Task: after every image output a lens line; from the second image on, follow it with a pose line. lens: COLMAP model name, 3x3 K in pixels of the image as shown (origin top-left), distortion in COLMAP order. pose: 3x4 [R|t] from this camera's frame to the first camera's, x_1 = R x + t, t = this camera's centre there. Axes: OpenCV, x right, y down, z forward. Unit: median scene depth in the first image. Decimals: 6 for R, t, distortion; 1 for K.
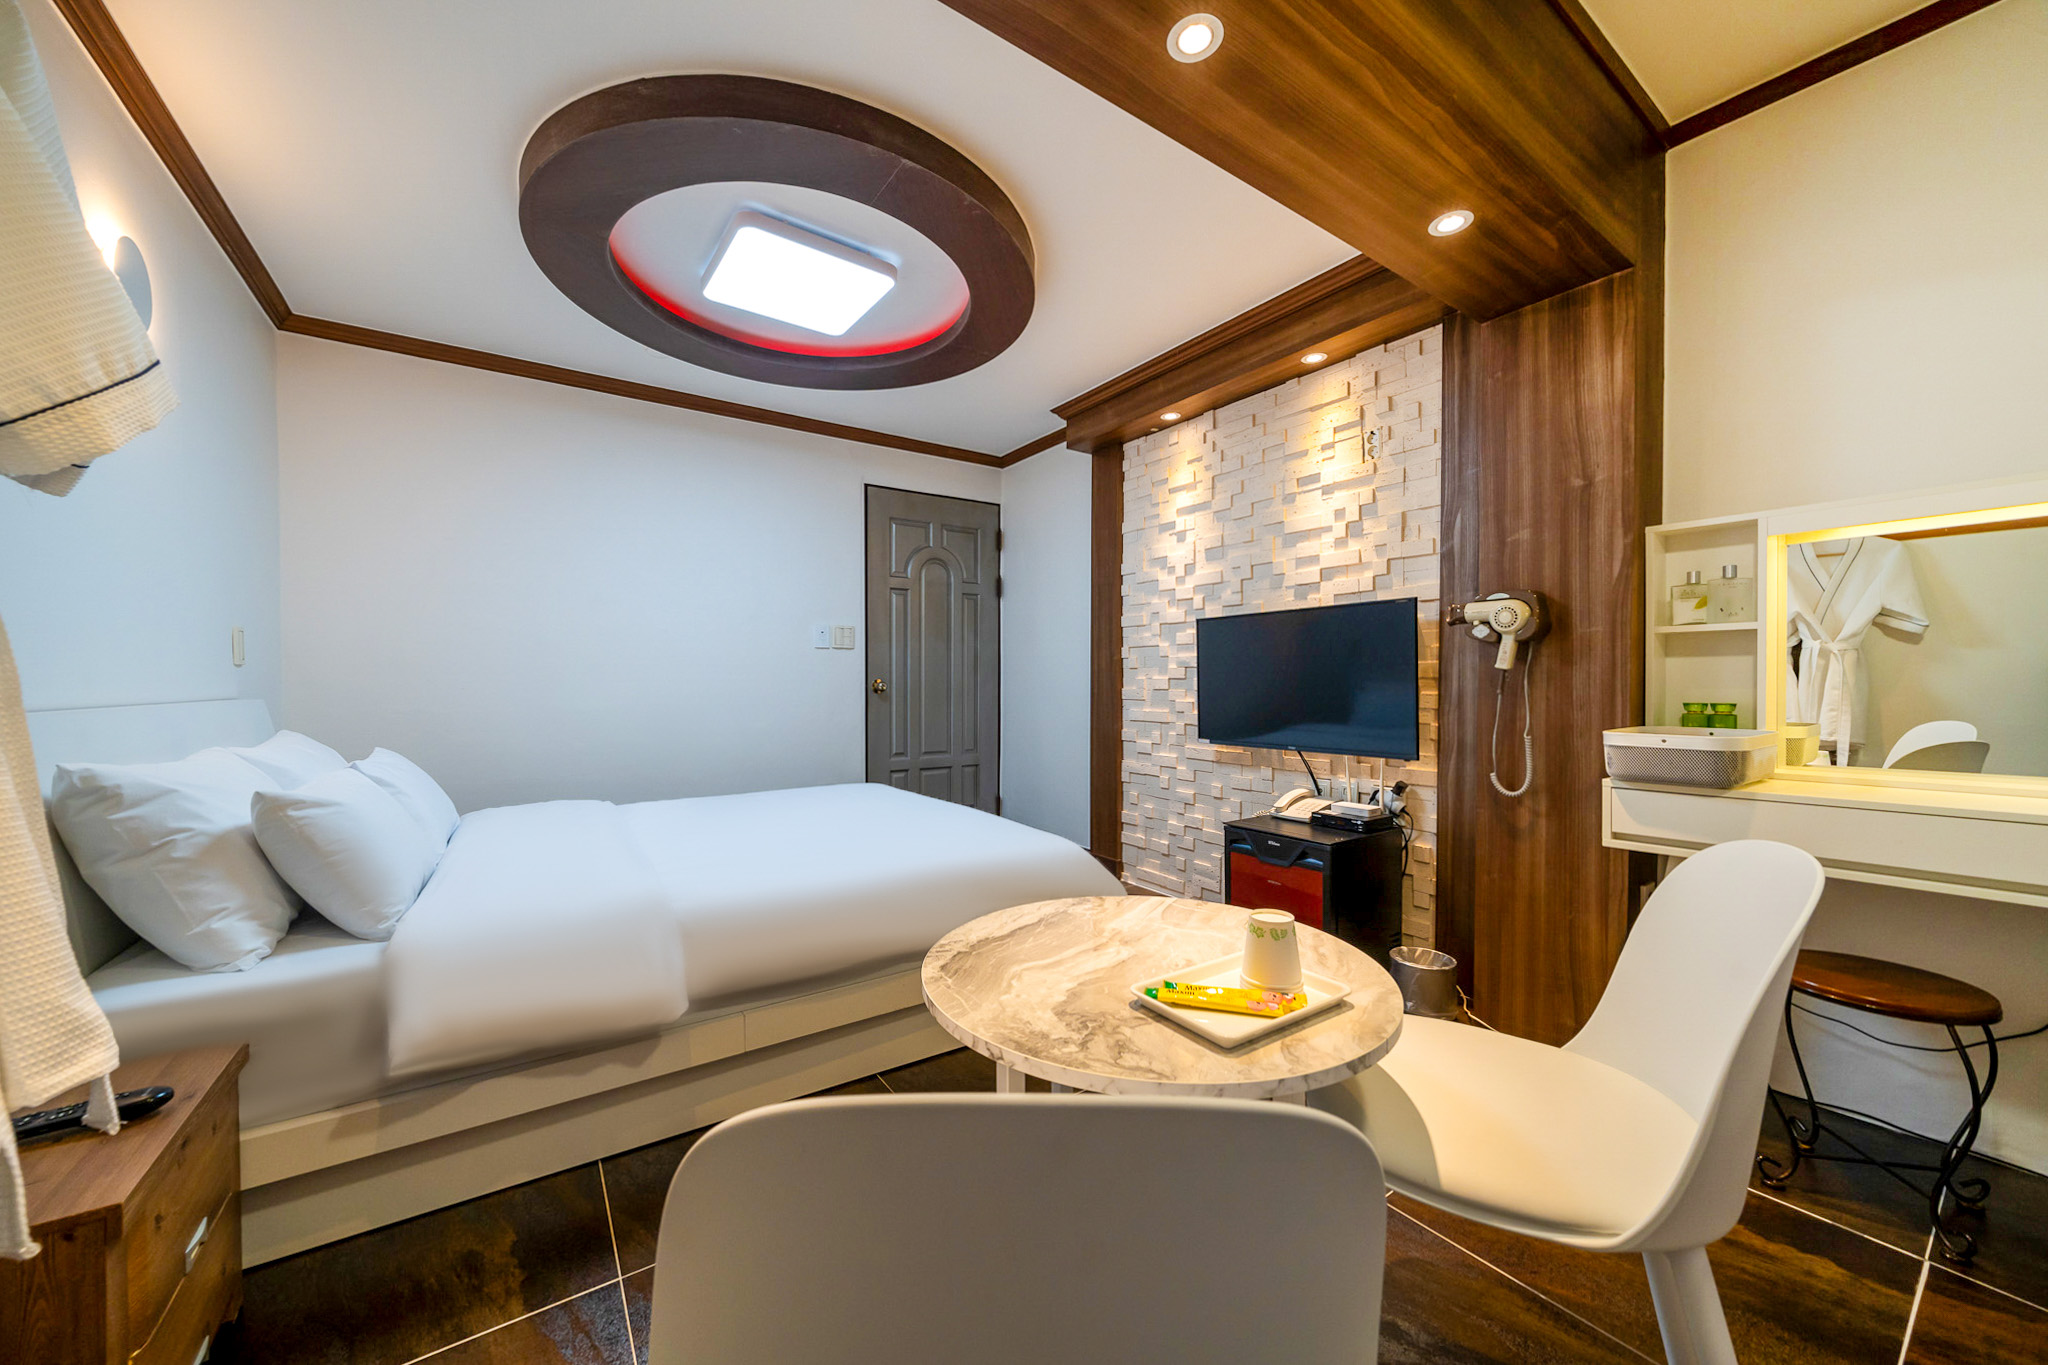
lens RADIAL K [[774.7, 0, 979.5], [0, 774.7, 685.1], [0, 0, 1]] dist [-0.000037, -0.000033]
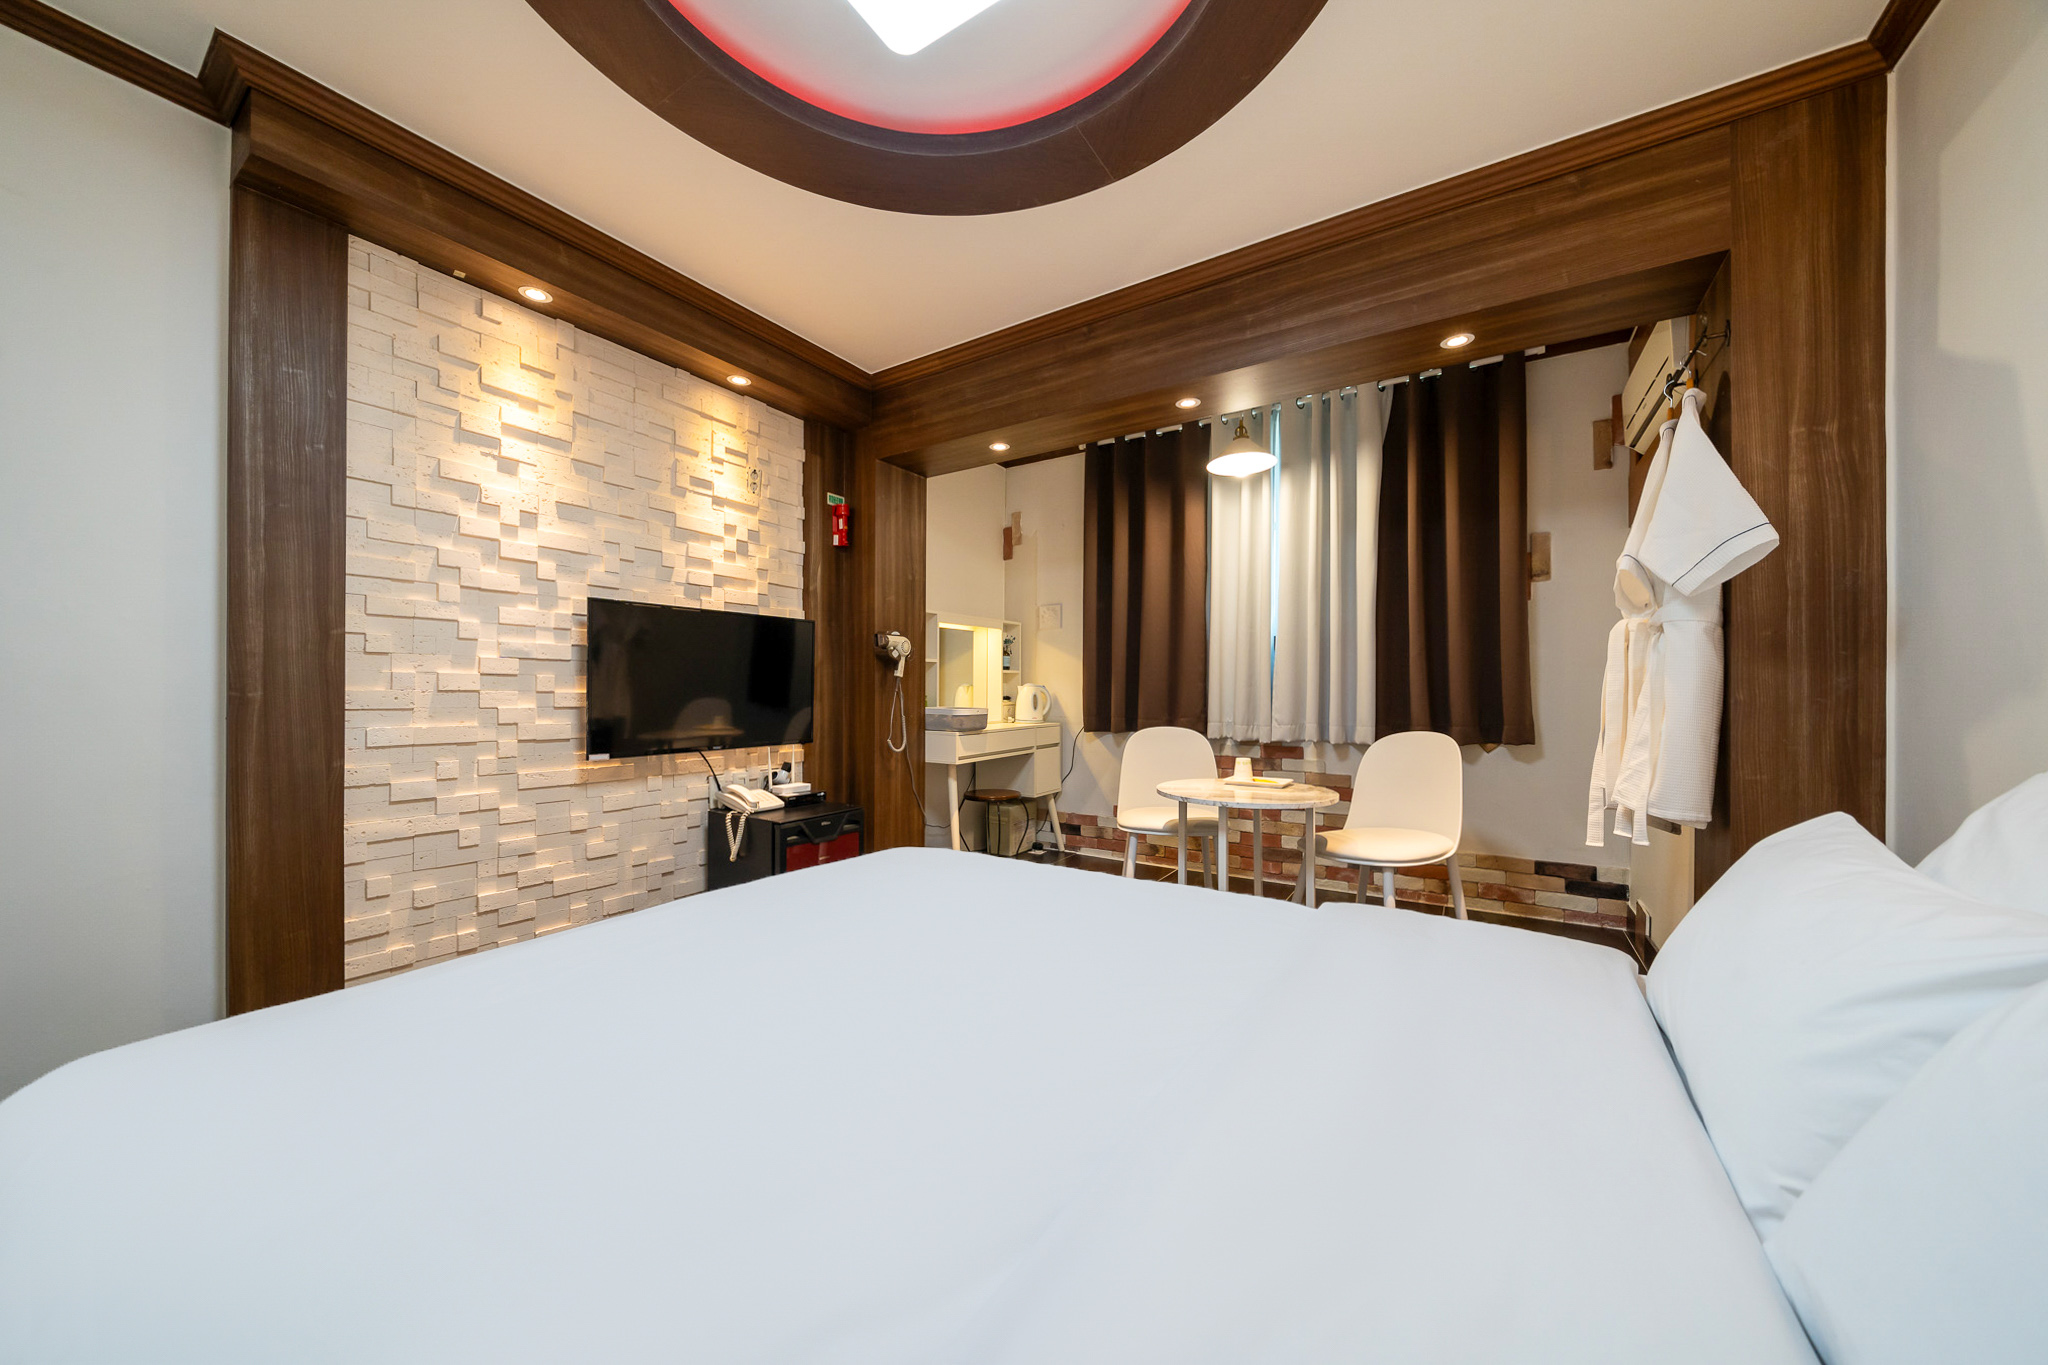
lens RADIAL K [[715.3, 0, 1018.3], [0, 715.3, 681.9], [0, 0, 1]] dist [-0.002954, -0.000133]
pose [[-0.442435, 0.010944, 0.896734, -0.536789], [-0.000846, 0.999920, -0.012620, 0.005989], [-0.896800, -0.006342, -0.442390, 0.941151]]
